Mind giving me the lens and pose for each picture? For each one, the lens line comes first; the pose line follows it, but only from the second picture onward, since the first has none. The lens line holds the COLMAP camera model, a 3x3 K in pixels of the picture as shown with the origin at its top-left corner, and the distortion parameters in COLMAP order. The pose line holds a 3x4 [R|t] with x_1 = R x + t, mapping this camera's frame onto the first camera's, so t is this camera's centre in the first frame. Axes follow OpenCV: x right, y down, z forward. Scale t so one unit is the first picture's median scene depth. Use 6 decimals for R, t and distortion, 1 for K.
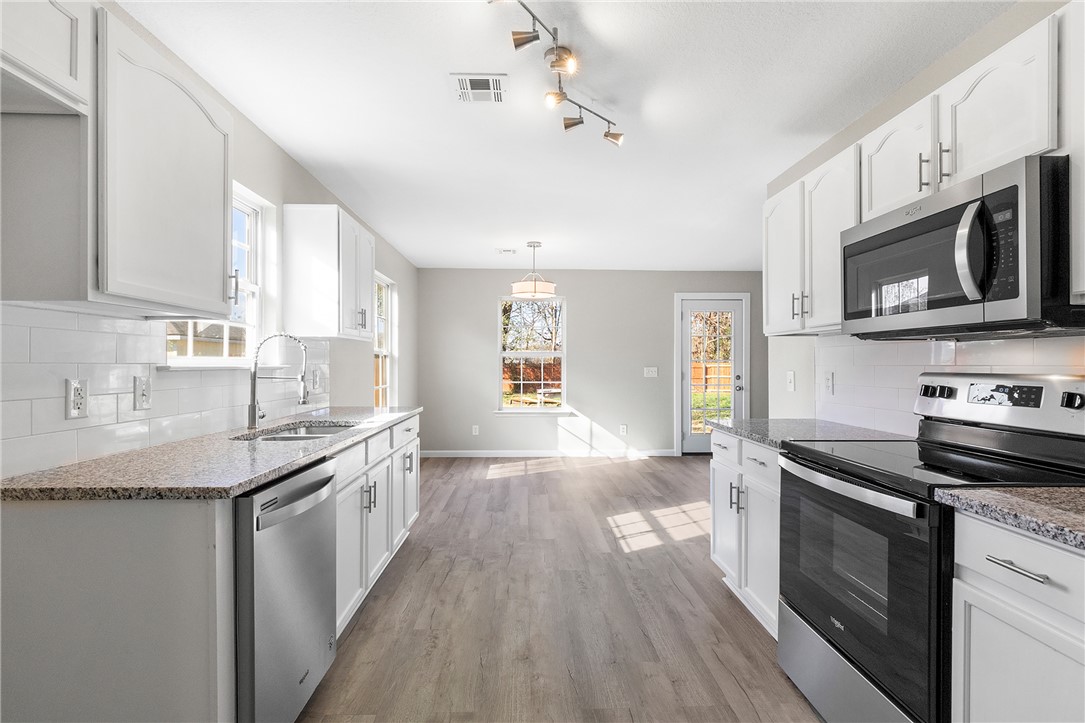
lens RADIAL K [[507.4, 0, 540.3], [0, 507.4, 362.4], [0, 0, 1]] dist [-0.009384, 0.002697]
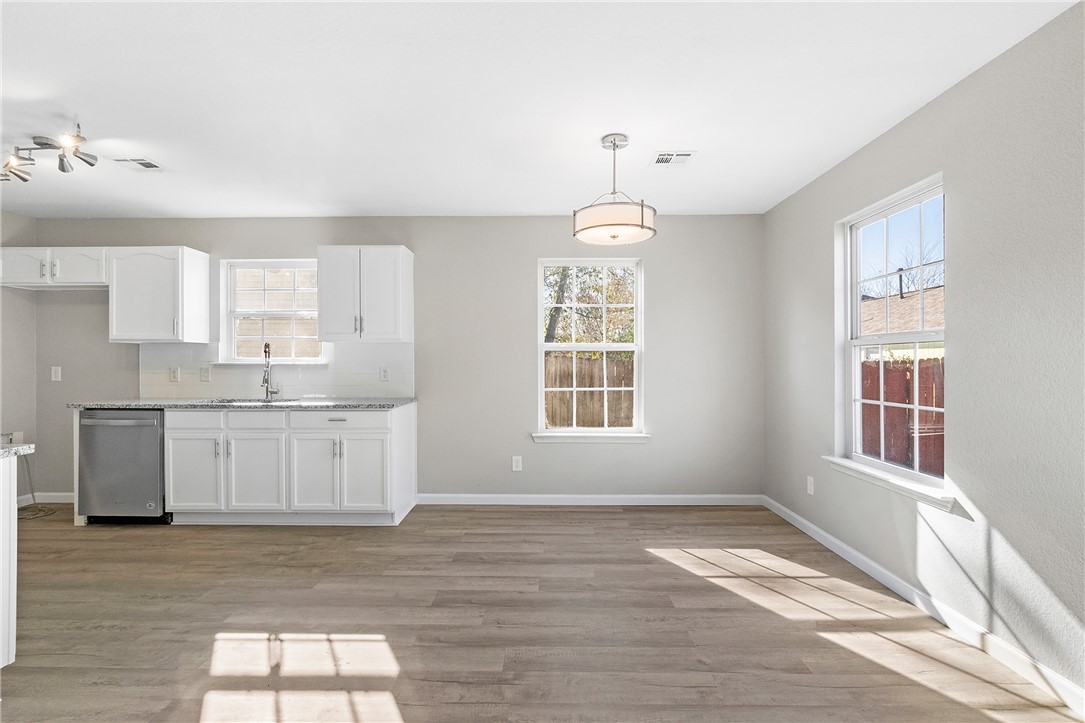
lens RADIAL K [[507.4, 0, 542.5], [0, 507.4, 363.9], [0, 0, 1]] dist [-0.009384, 0.002697]
pose [[-0.043258, 0.003344, -0.999058, 1.113209], [0.004088, 0.999987, 0.003170, 0.008668], [0.999056, -0.003947, -0.043271, 1.975144]]
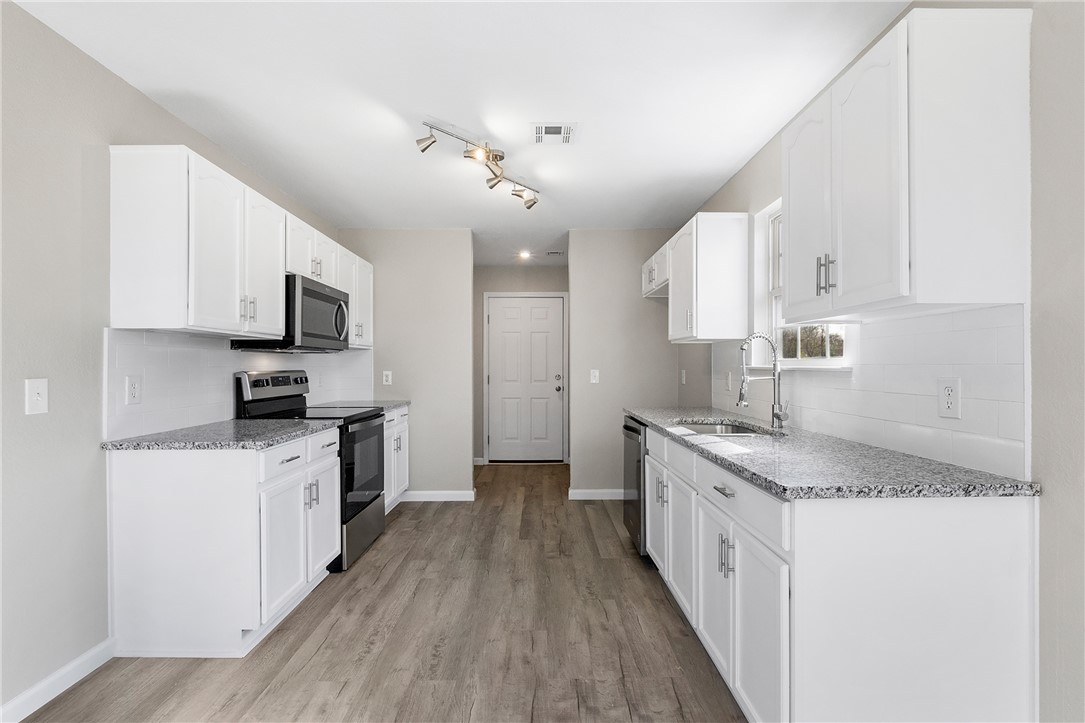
lens RADIAL K [[507.4, 0, 541.8], [0, 507.4, 366.7], [0, 0, 1]] dist [-0.009384, 0.002697]
pose [[-0.999777, 0.001727, 0.021034, -0.105976], [0.001712, 0.999998, -0.000736, 0.006630], [-0.021035, -0.000700, -0.999778, 1.998737]]
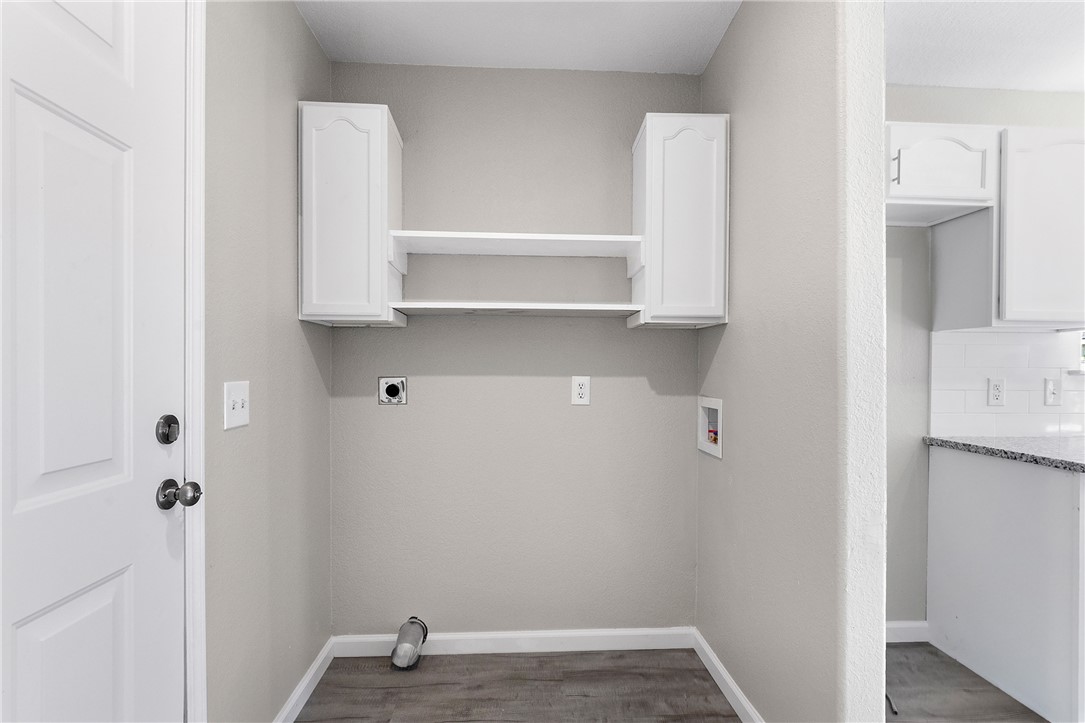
lens RADIAL K [[507.4, 0, 551.4], [0, 507.4, 381.9], [0, 0, 1]] dist [-0.009384, 0.002697]
pose [[0.029740, 0.025491, -0.999233, 0.311689], [-0.000680, 0.999675, 0.025482, 0.004604], [0.999557, -0.000078, 0.029747, -0.200527]]
